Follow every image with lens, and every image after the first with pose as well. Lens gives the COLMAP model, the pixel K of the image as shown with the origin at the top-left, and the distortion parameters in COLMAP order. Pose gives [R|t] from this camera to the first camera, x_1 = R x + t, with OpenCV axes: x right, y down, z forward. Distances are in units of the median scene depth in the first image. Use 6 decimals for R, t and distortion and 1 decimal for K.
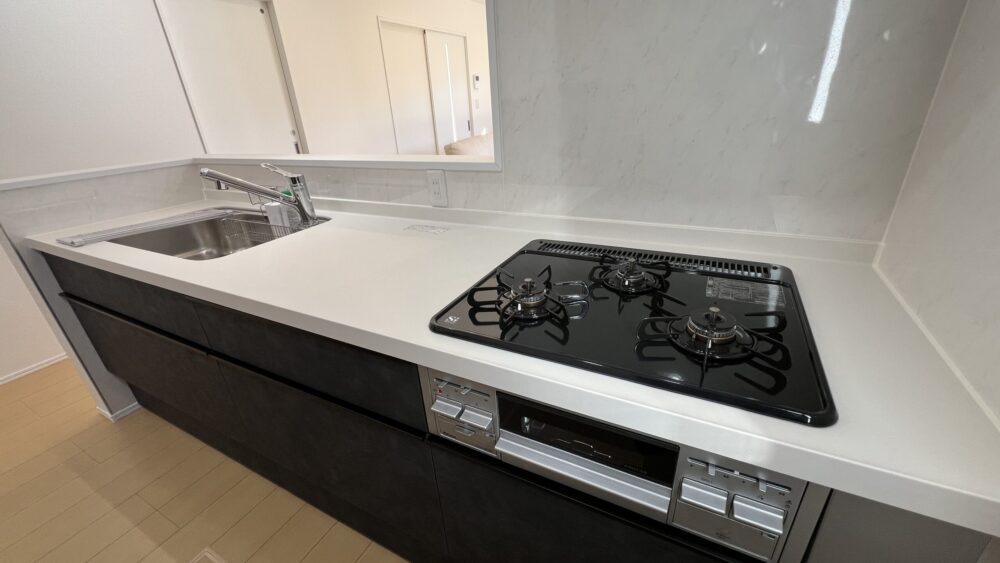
lens RADIAL K [[406.0, 0, 499.4], [0, 406.0, 286.1], [0, 0, 1]] dist [-0.001011, -0.000071]
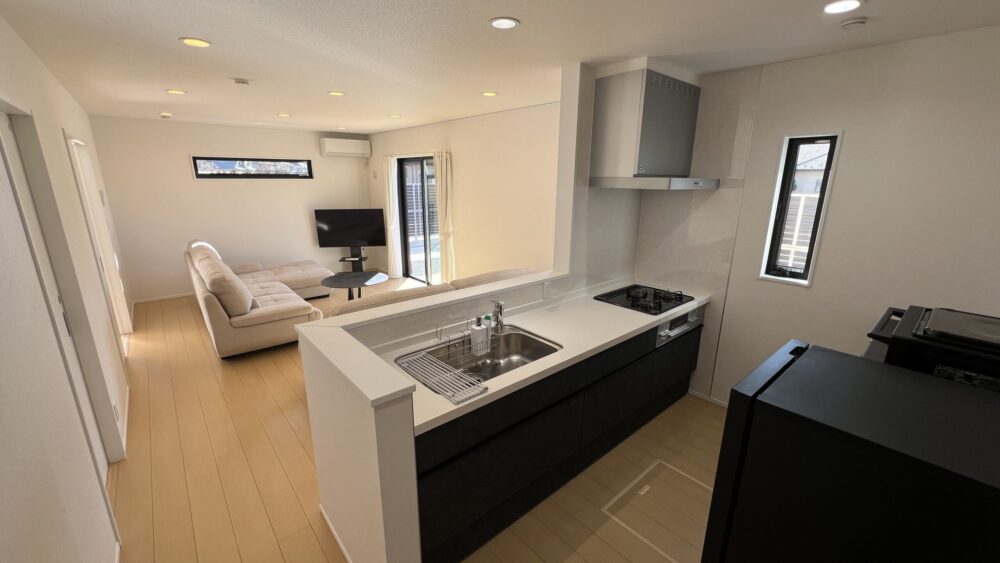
lens RADIAL K [[395.8, 0, 498.2], [0, 395.8, 282.9], [0, 0, 1]] dist [-0.003616, -0.000178]
pose [[0.370912, -0.178089, 0.911432, -2.206018], [0.359850, 0.932326, 0.035729, -0.460351], [-0.856115, 0.314727, 0.409896, 0.383125]]
